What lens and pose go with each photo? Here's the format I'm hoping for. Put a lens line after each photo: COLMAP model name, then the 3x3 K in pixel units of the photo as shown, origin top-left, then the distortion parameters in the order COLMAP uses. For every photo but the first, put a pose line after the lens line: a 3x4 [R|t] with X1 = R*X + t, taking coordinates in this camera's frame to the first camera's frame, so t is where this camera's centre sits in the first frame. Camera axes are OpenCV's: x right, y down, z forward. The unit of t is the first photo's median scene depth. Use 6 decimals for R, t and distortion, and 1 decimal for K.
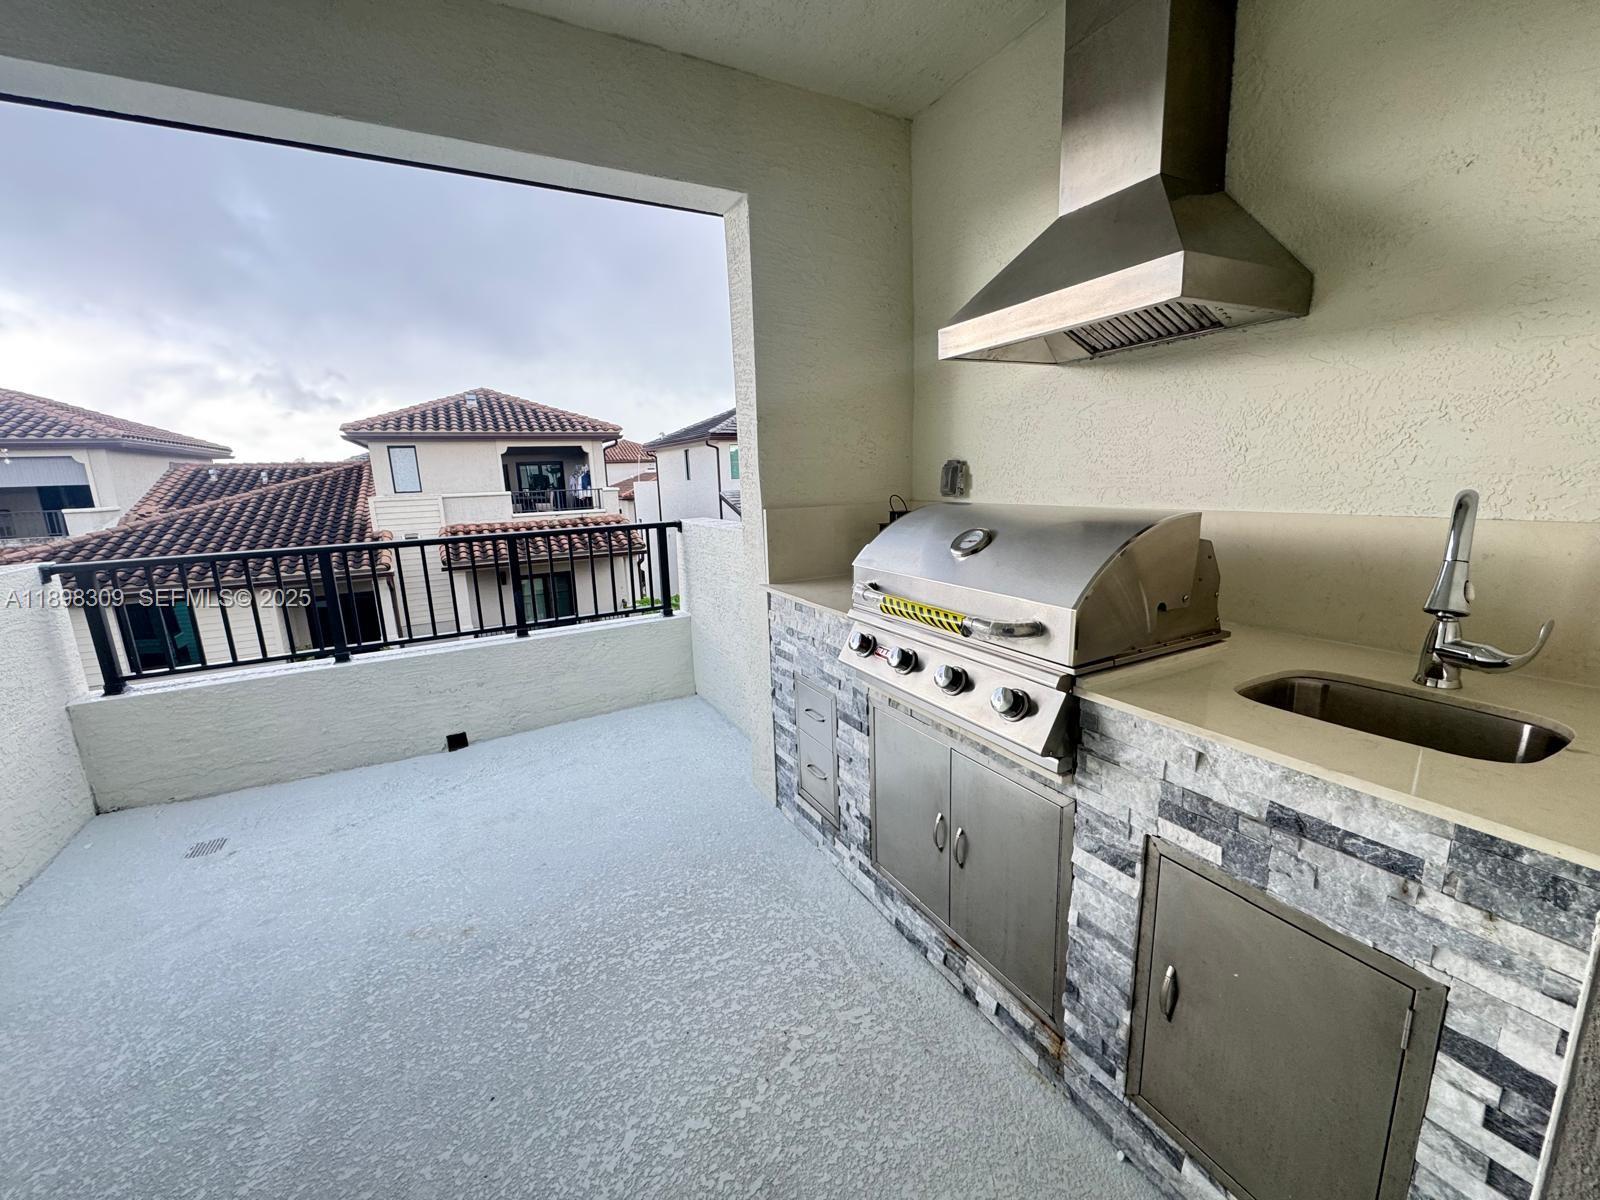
lens RADIAL K [[642.2, 0, 791.8], [0, 642.2, 596.0], [0, 0, 1]] dist [-0.000538, -0.000011]
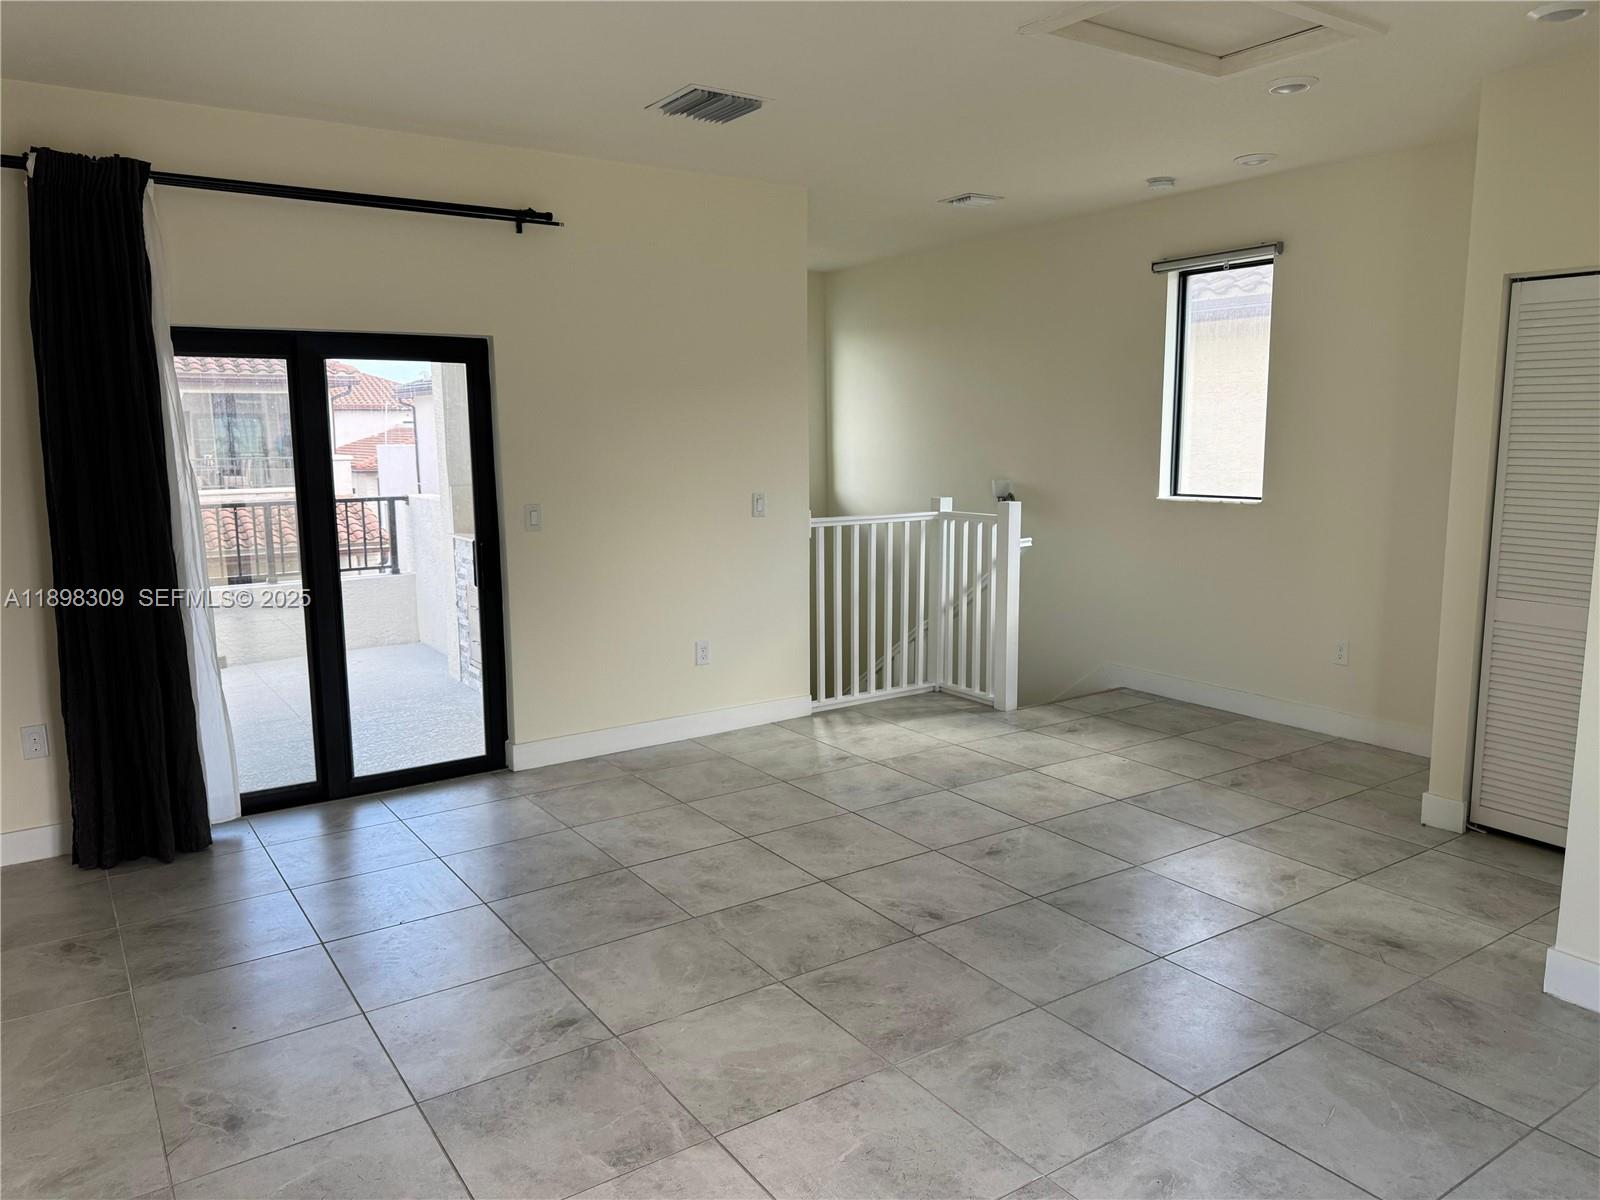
lens RADIAL K [[1141.6, 0, 797.3], [0, 1141.6, 612.2], [0, 0, 1]] dist [0.035932, -0.052704]
pose [[0.993730, 0.010939, 0.111268, 0.489534], [-0.007045, 0.999351, -0.035329, 0.267910], [-0.111582, 0.034323, 0.993162, -1.877444]]
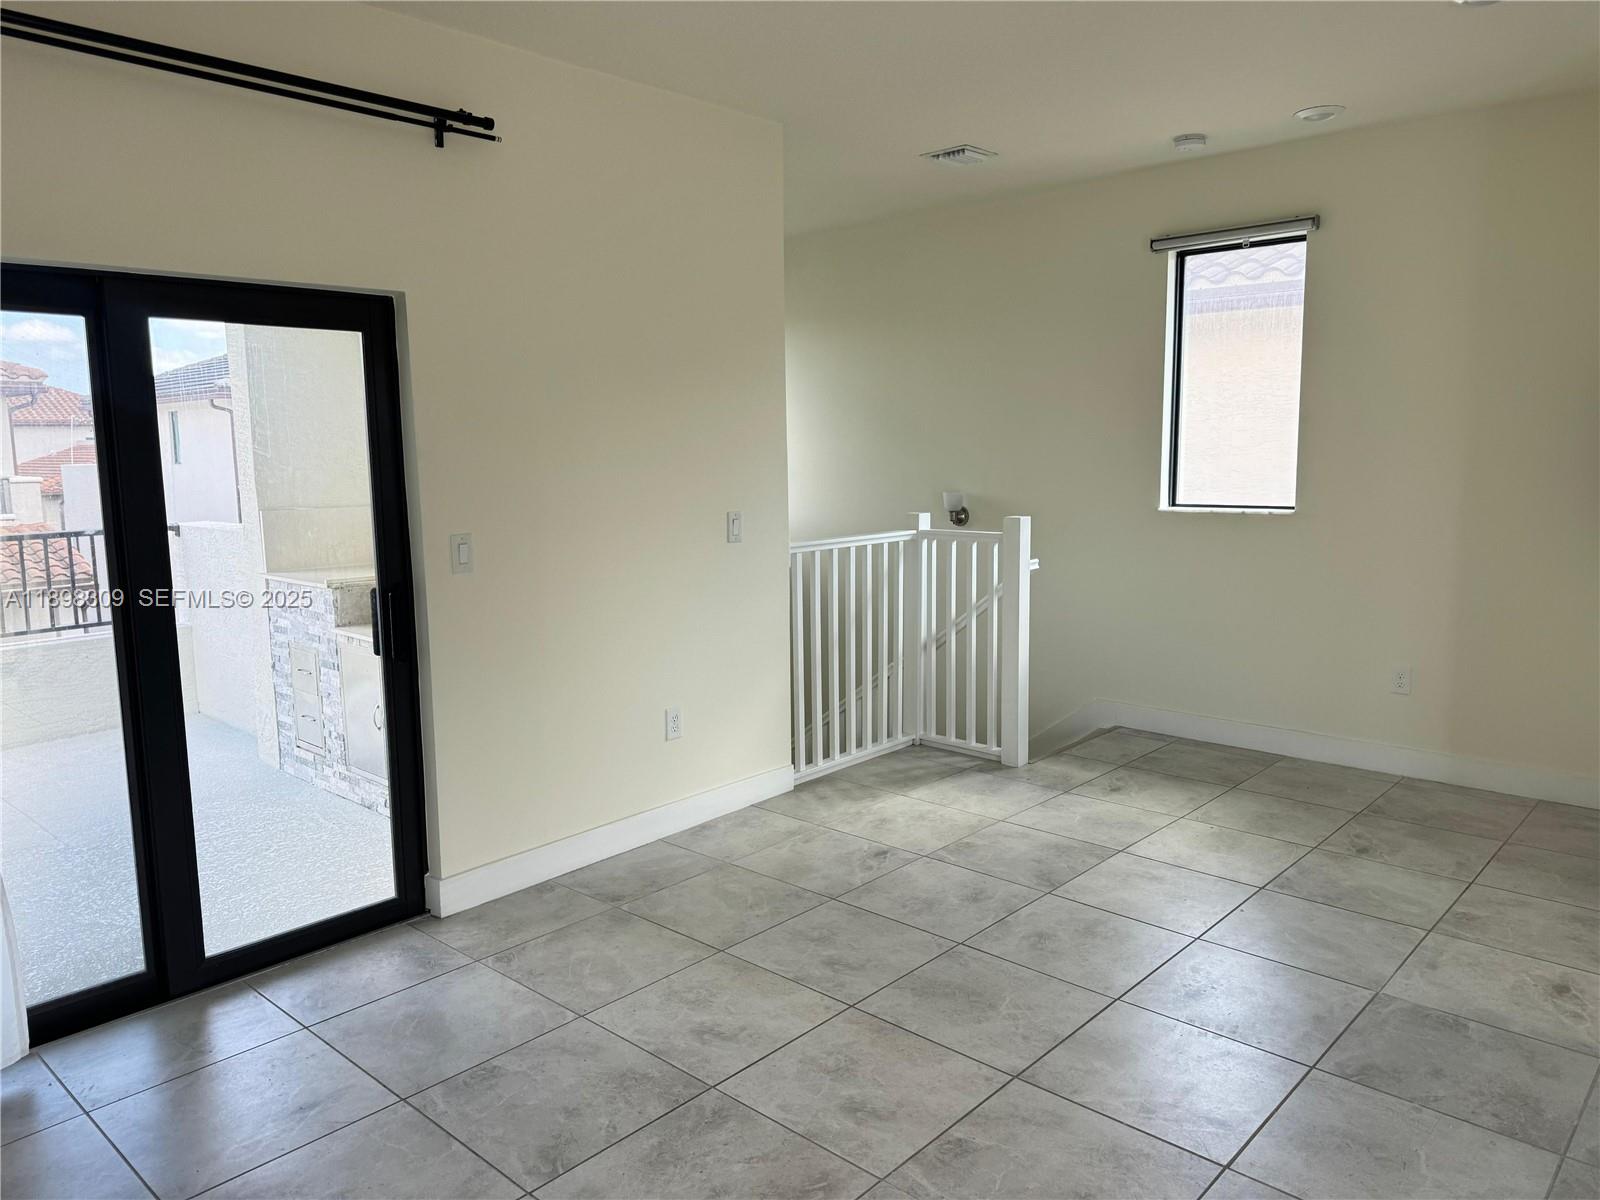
lens RADIAL K [[1141.6, 0, 808.6], [0, 1141.6, 596.1], [0, 0, 1]] dist [0.035932, -0.052704]
pose [[0.941171, -0.021776, 0.337227, 0.190809], [0.043760, 0.997373, -0.057727, 0.191054], [-0.335084, 0.069088, 0.939652, -1.331751]]
